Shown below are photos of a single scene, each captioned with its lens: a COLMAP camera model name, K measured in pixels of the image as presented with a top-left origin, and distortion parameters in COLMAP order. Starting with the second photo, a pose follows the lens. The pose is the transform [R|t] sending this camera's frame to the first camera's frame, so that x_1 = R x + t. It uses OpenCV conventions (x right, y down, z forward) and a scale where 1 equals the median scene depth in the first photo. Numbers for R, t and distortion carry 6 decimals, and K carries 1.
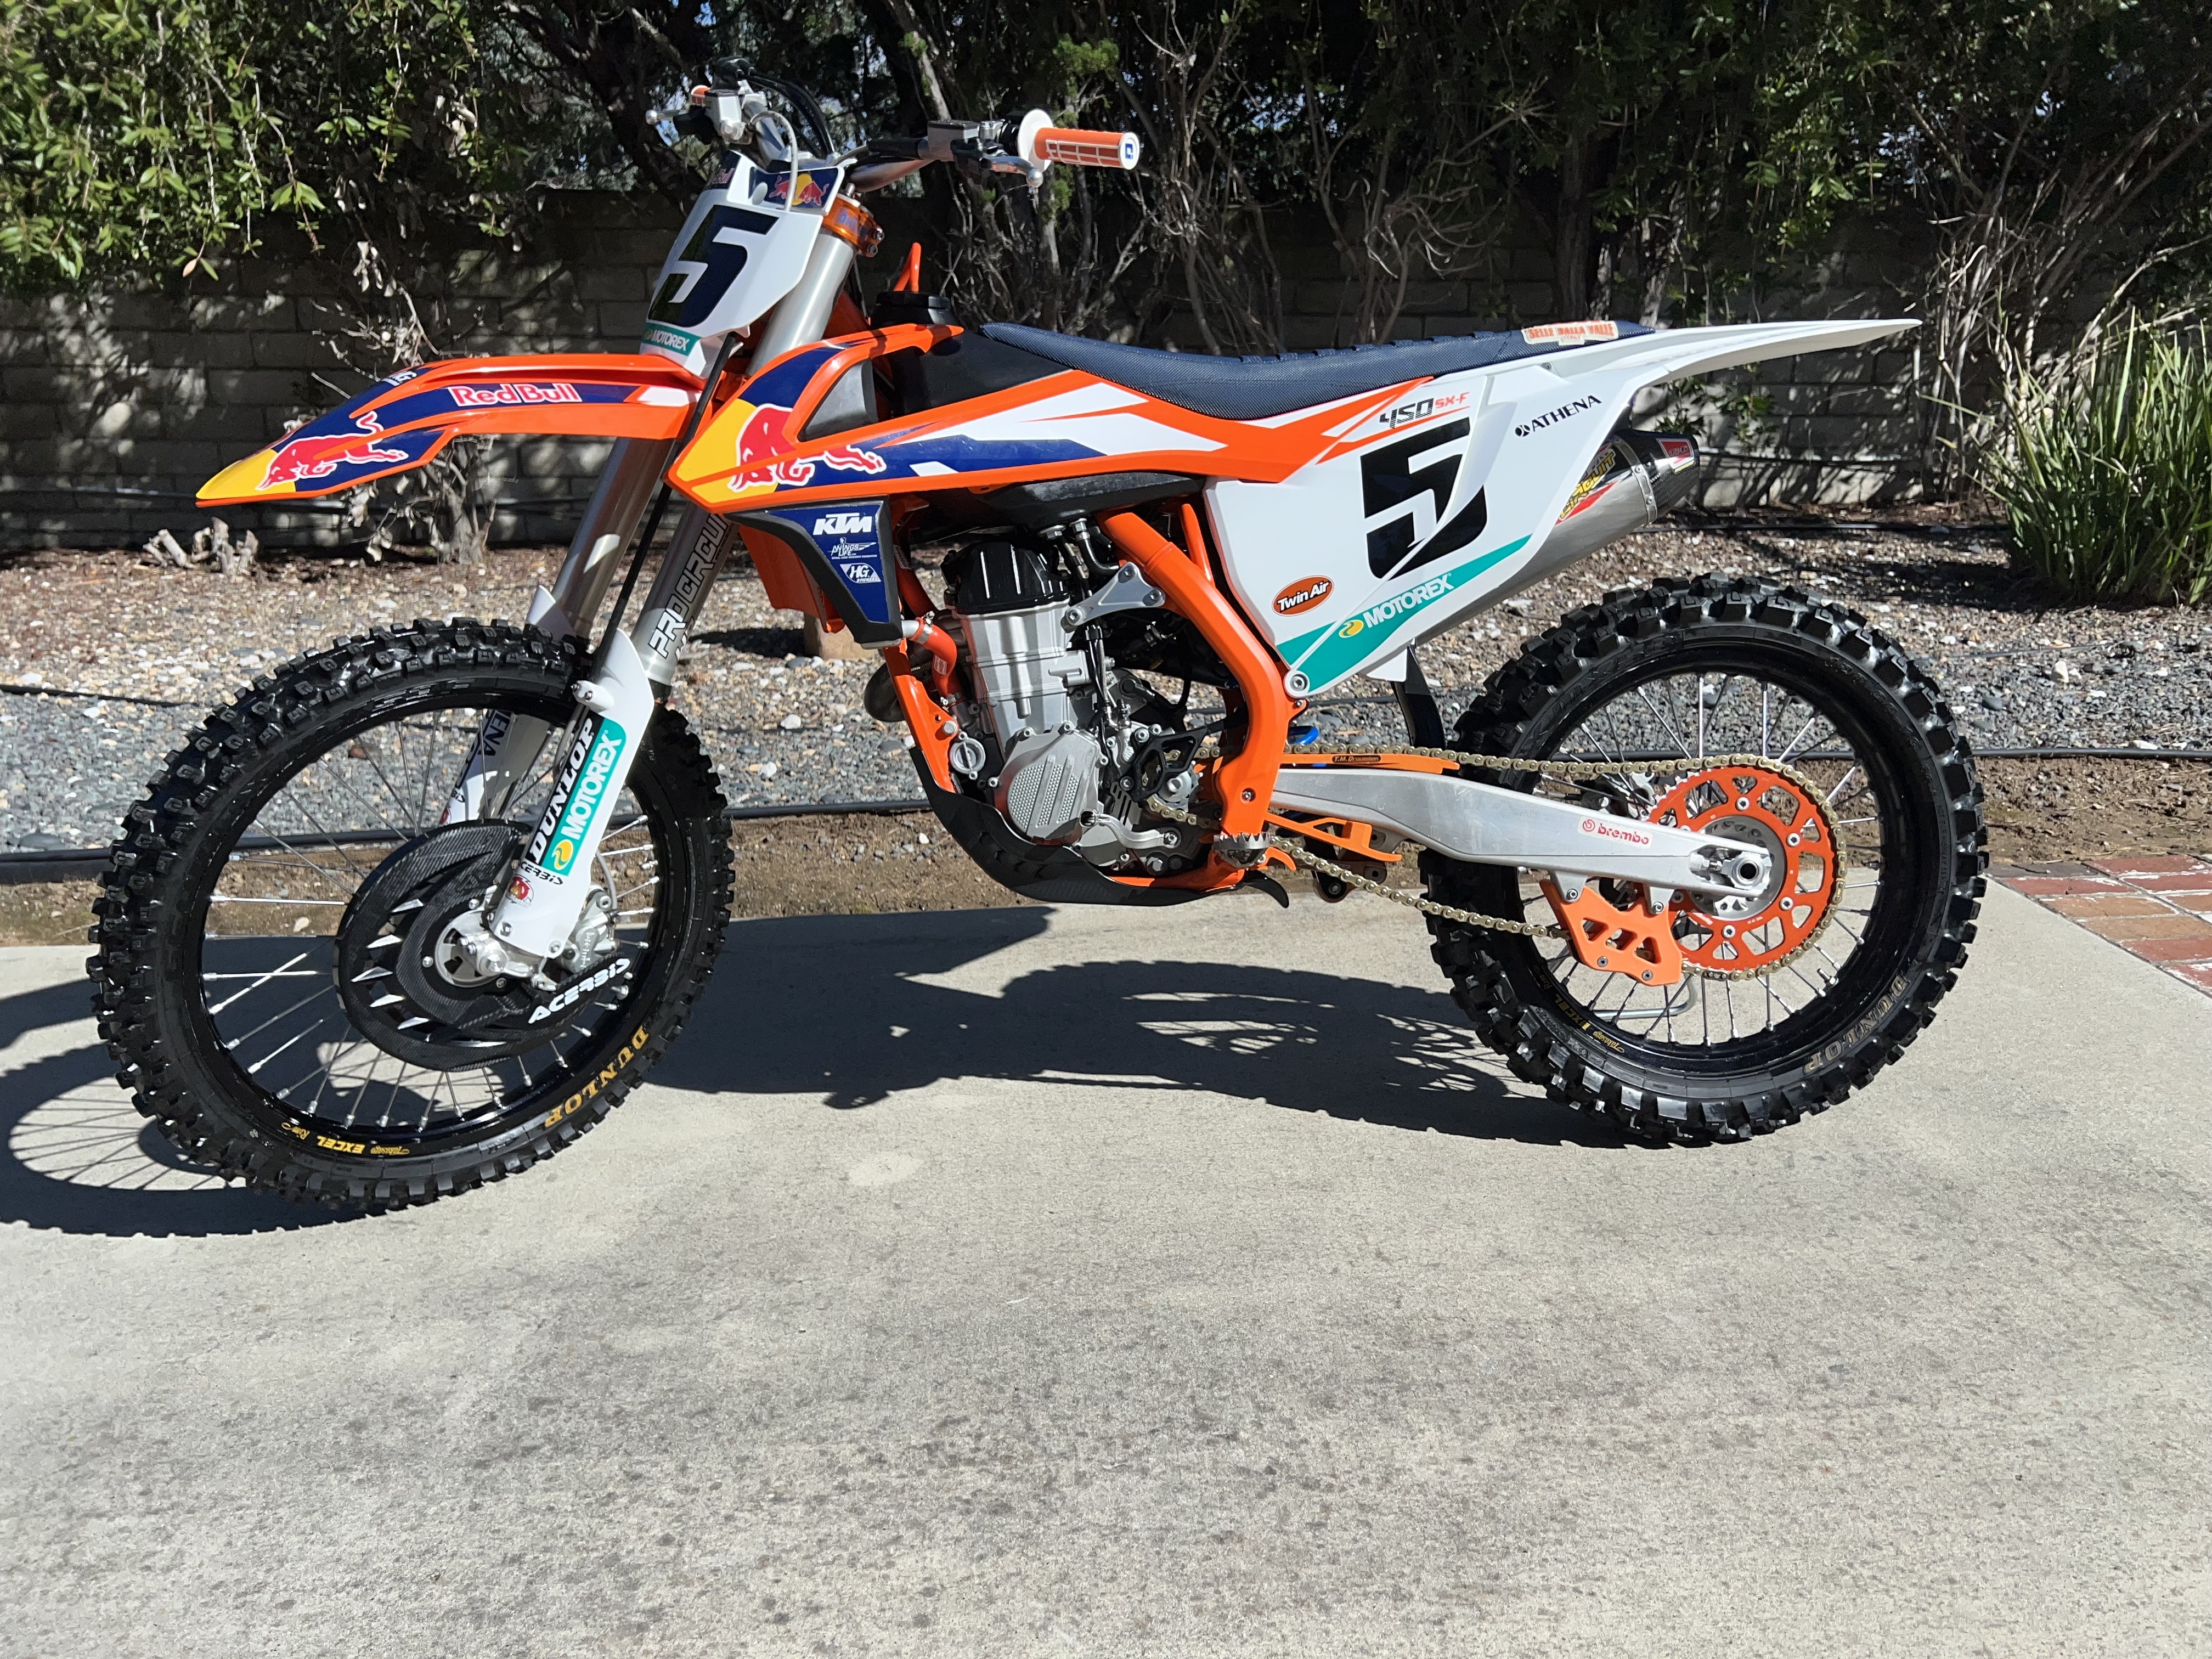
lens RADIAL K [[1690.3, 0, 1140.5], [0, 1690.3, 864.3], [0, 0, 1]] dist [0.055150, -0.060452]
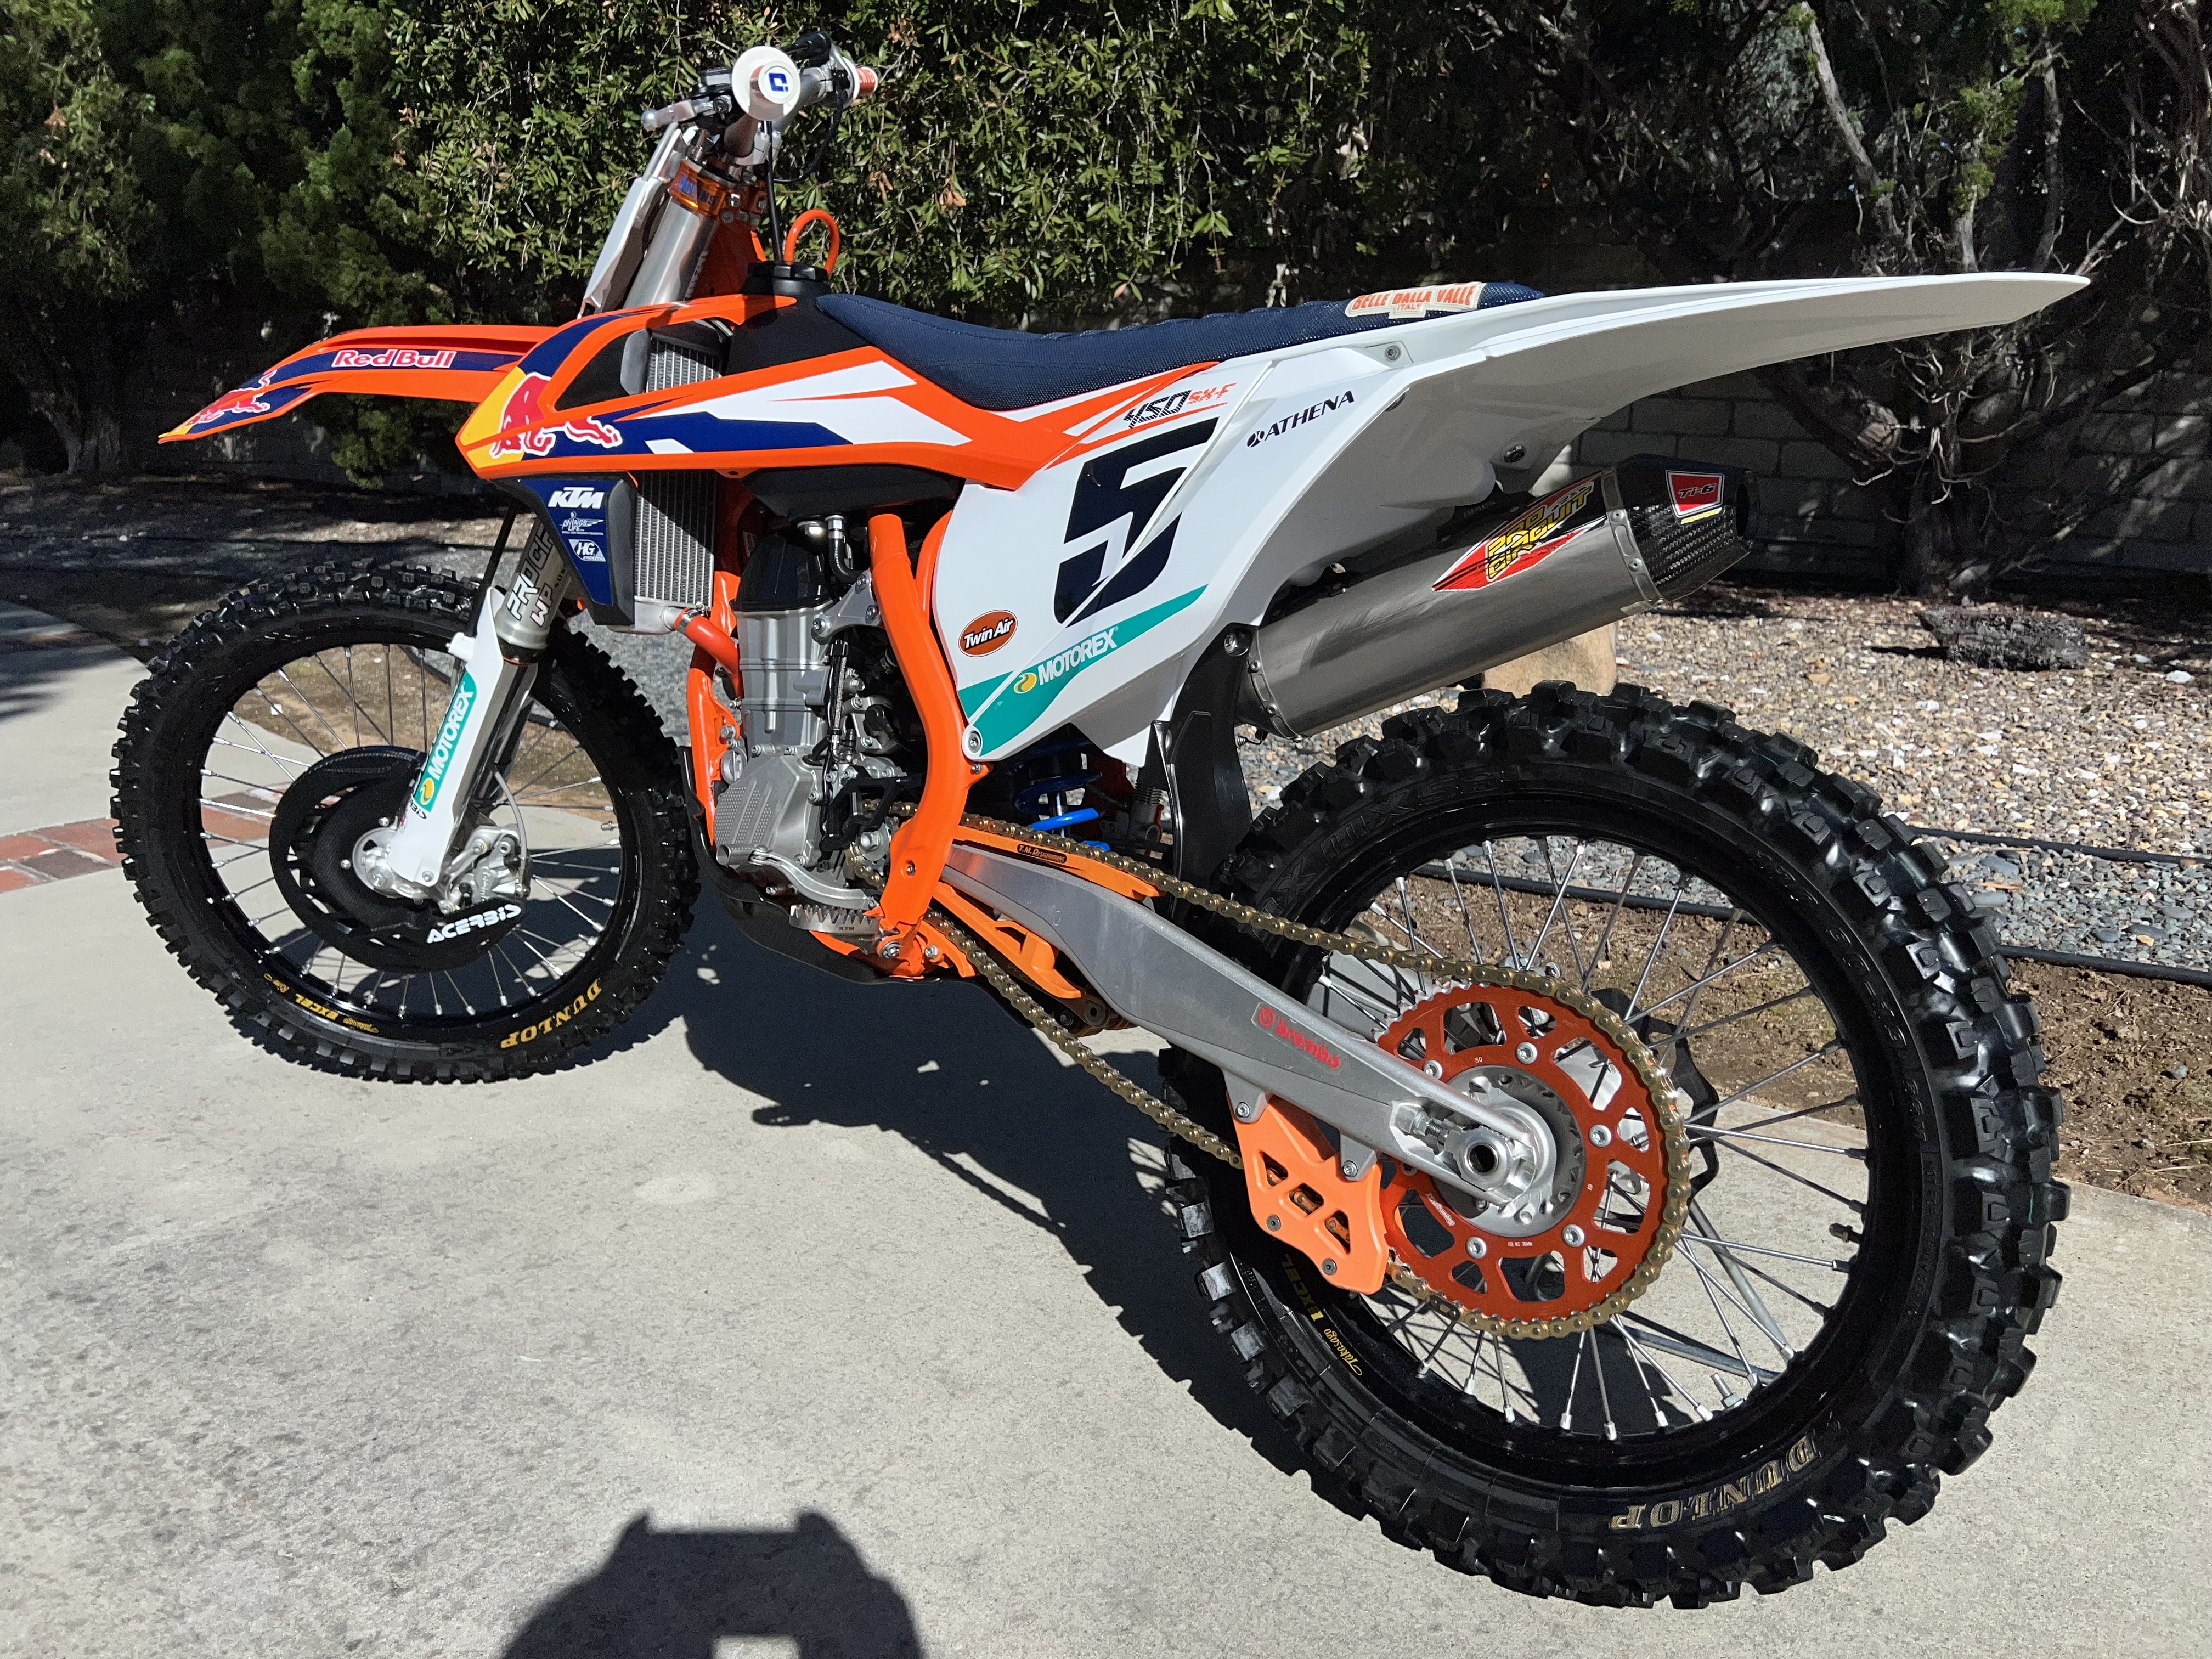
lens RADIAL K [[1690.3, 0, 1103.1], [0, 1690.3, 820.5], [0, 0, 1]] dist [0.055150, -0.060452]
pose [[0.749488, 0.185005, -0.635643, 0.637899], [-0.210928, 0.976853, 0.035609, -0.111444], [0.627517, 0.107387, 0.771162, 0.433836]]
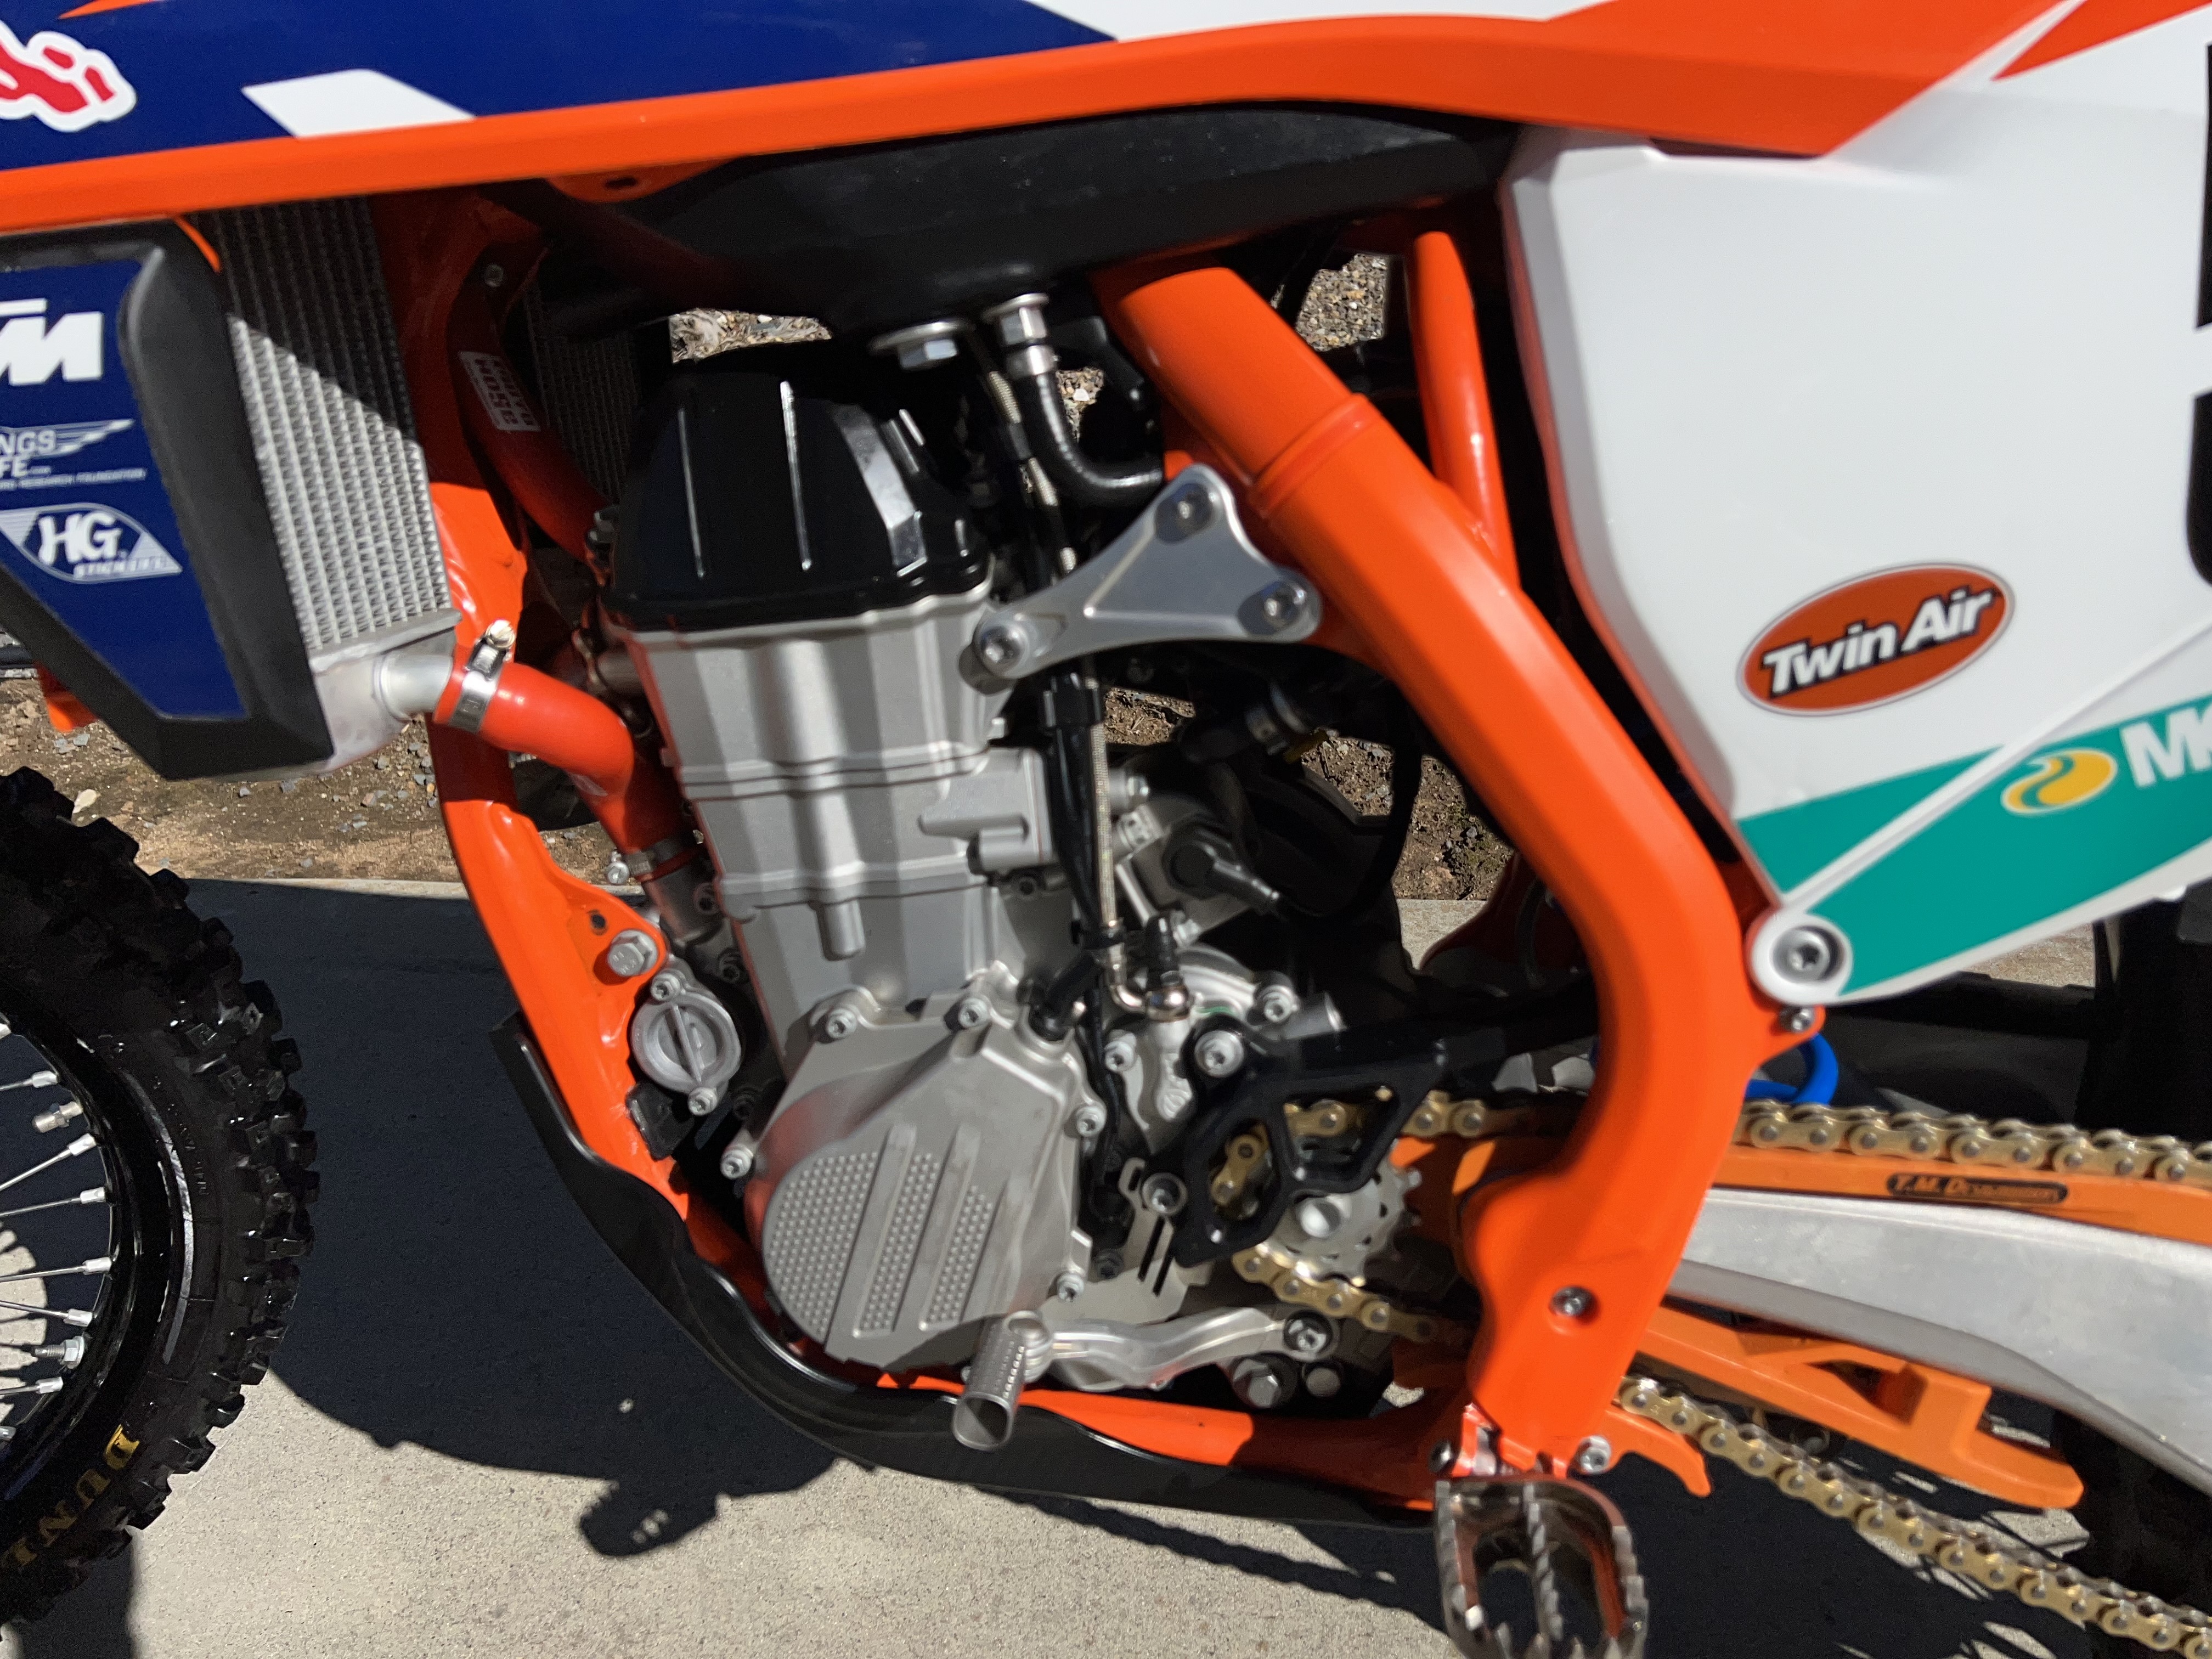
lens RADIAL K [[1690.3, 0, 1124.8], [0, 1690.3, 836.4], [0, 0, 1]] dist [0.055150, -0.060452]
pose [[0.983367, 0.073485, -0.166102, 0.031276], [-0.037998, 0.977497, 0.207497, -0.175629], [0.177612, -0.197734, 0.964031, 0.721347]]
